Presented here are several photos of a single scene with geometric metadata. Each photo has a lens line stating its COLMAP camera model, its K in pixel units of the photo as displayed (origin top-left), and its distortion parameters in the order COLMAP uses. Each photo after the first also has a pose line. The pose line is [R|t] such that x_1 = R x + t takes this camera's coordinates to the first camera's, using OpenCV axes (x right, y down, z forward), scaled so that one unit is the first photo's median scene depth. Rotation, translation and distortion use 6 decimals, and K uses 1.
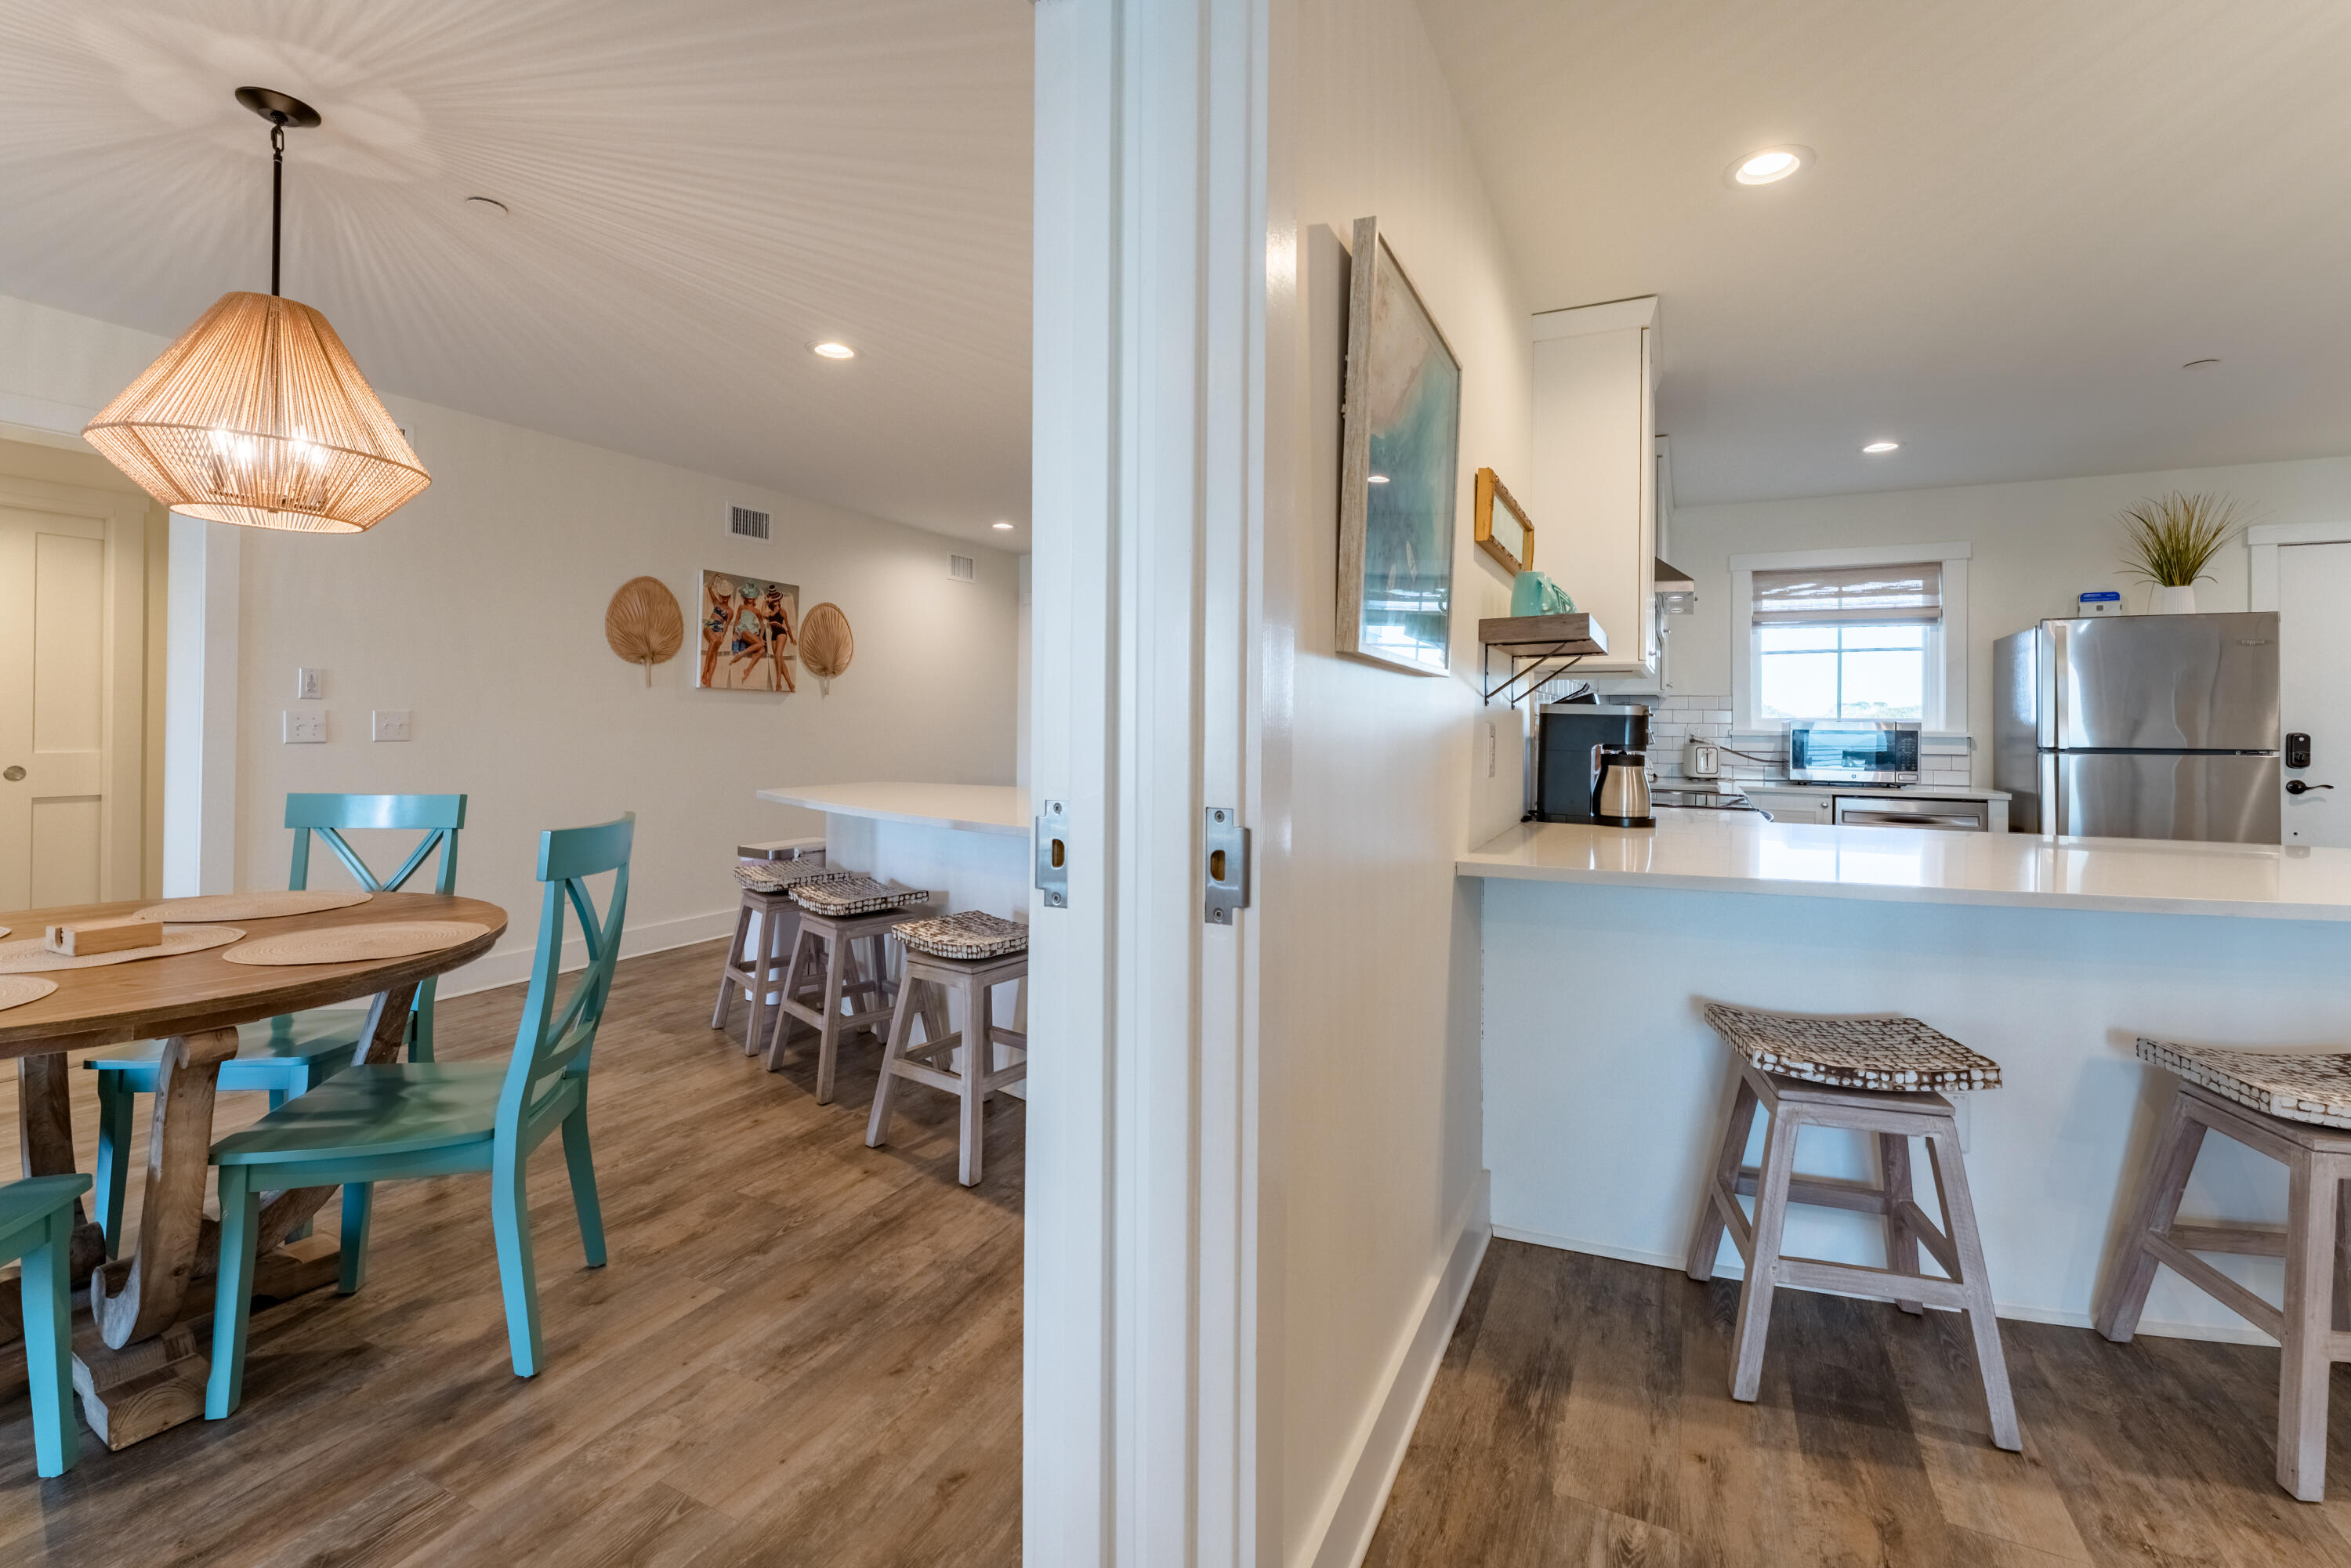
lens RADIAL K [[947.7, 0, 1202.1], [0, 947.7, 727.1], [0, 0, 1]] dist [-0.011471, 0.001686]
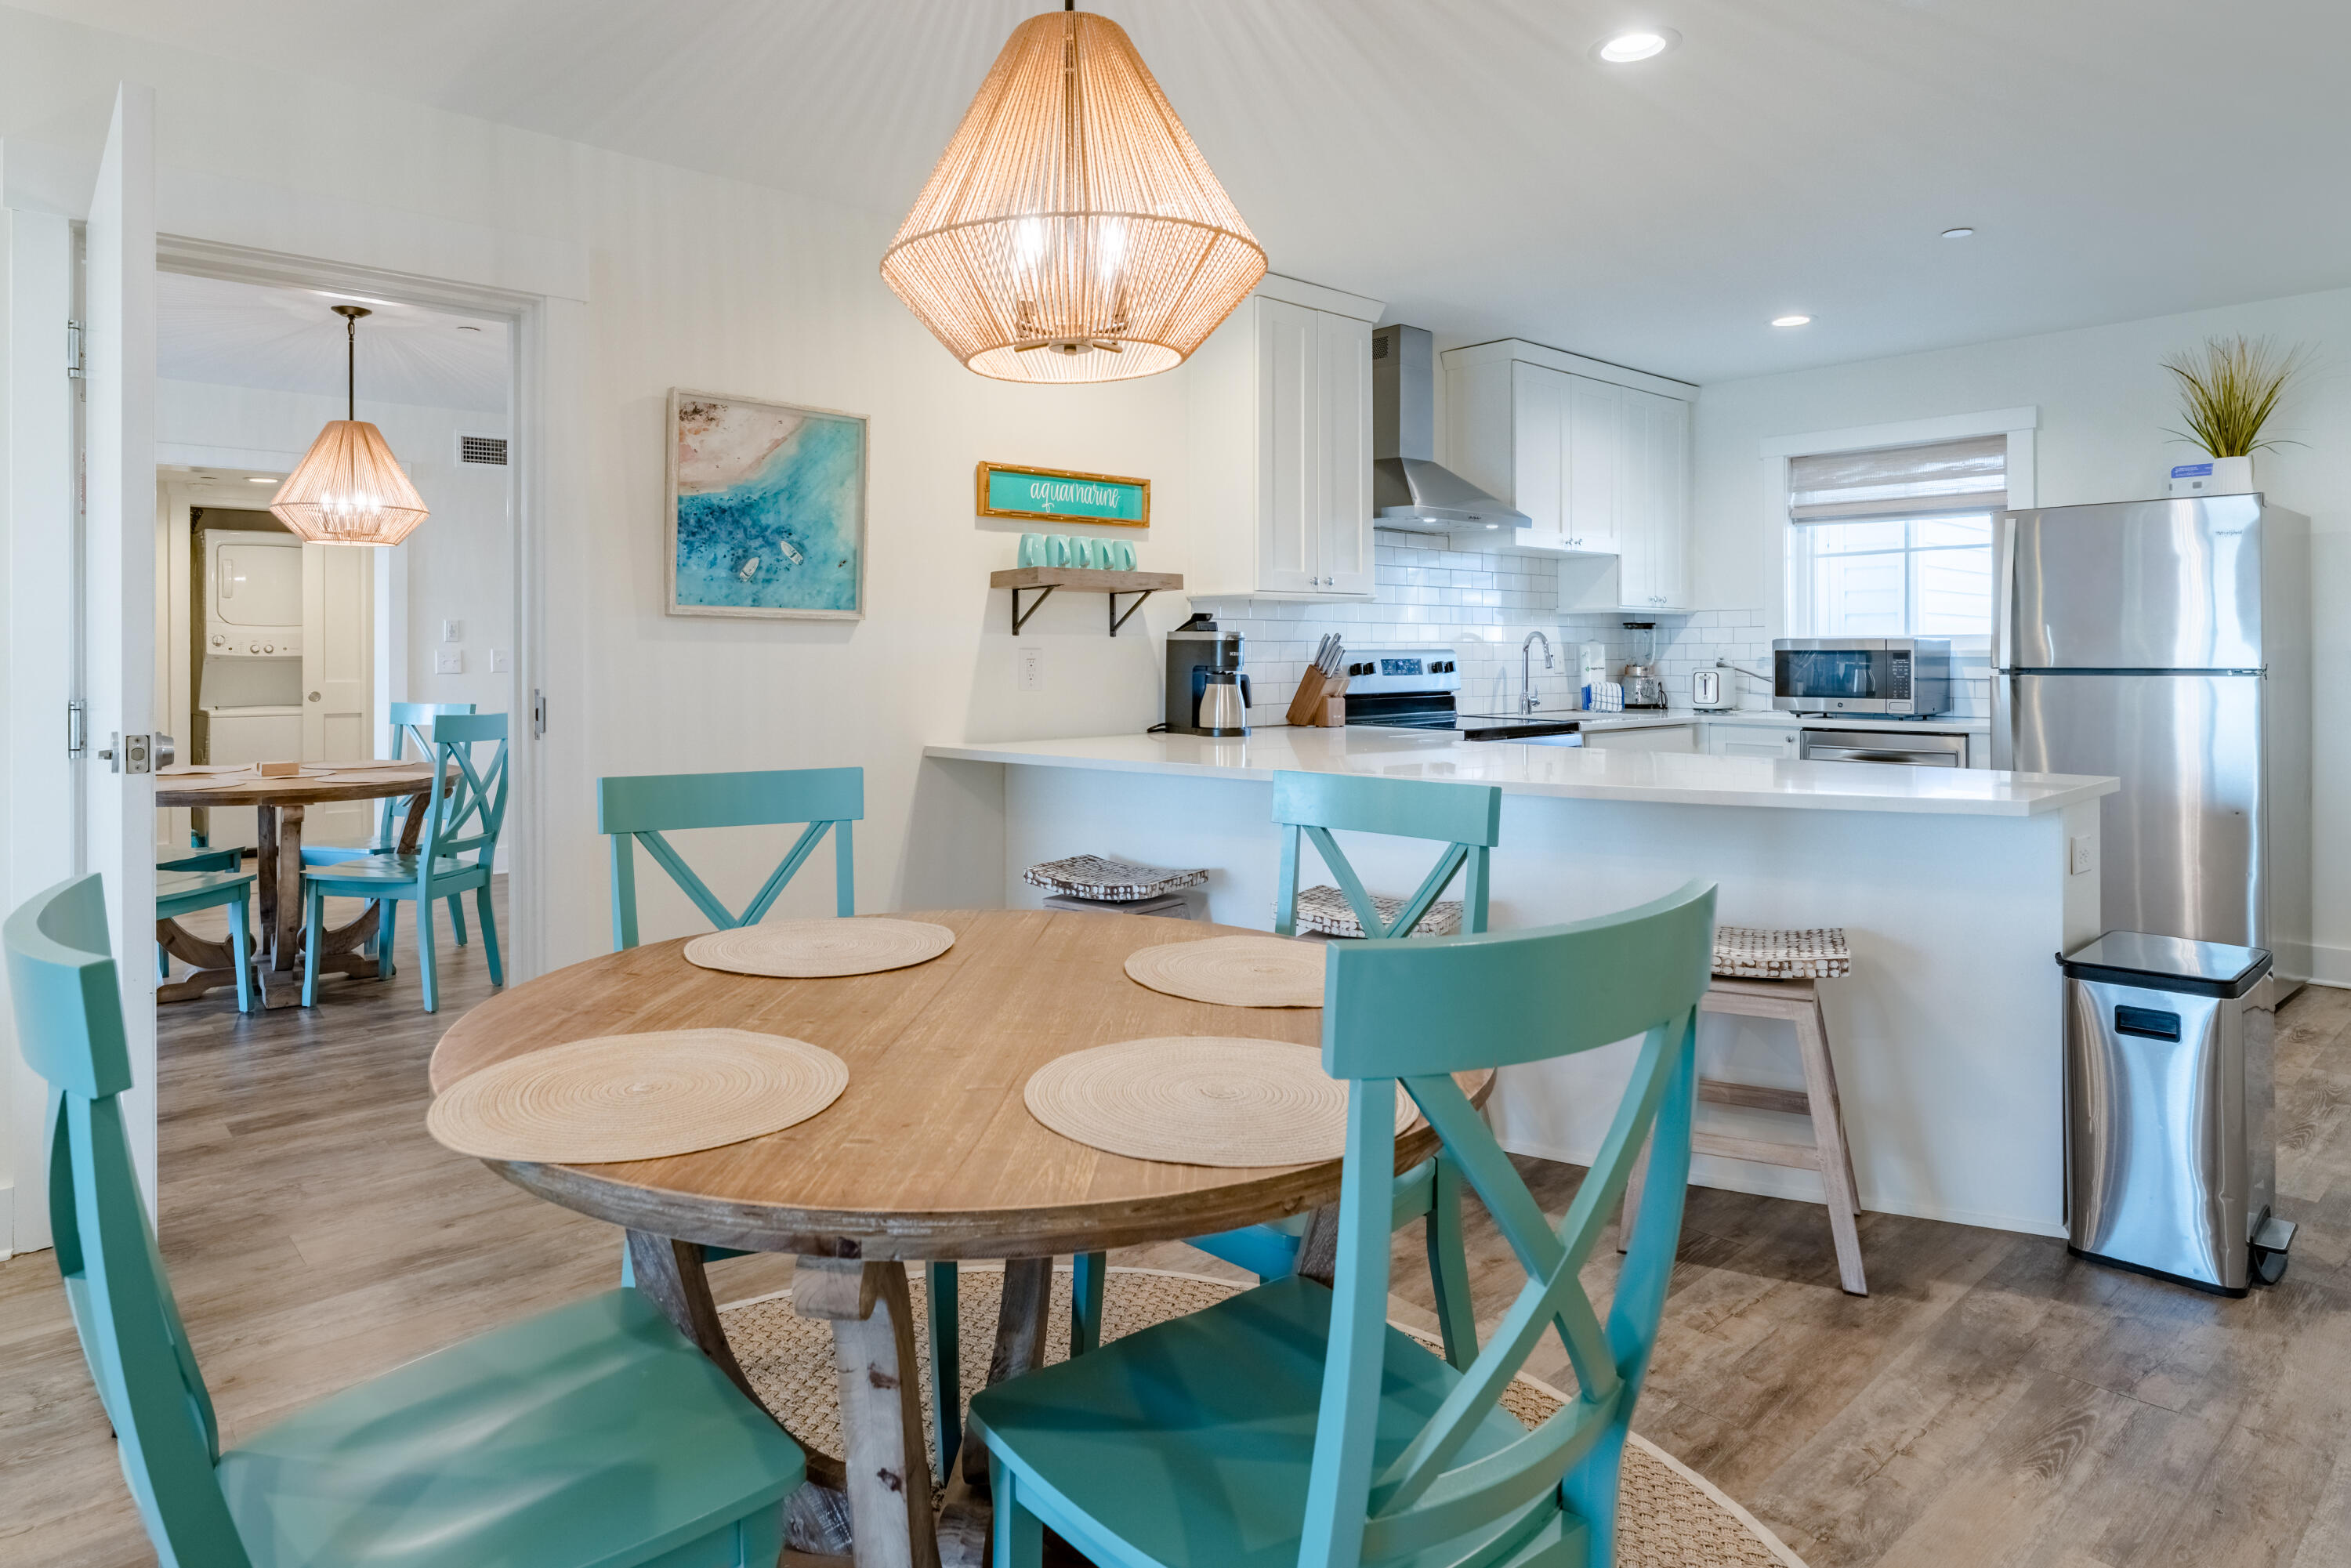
lens RADIAL K [[1285.1, 0, 1132.3], [0, 1285.1, 665.5], [0, 0, 1]] dist [0.006951, 0.001908]
pose [[0.922915, -0.007646, -0.384929, 0.930298], [0.010399, 0.999933, 0.005069, 0.008301], [0.384864, -0.008681, 0.922932, -0.487702]]
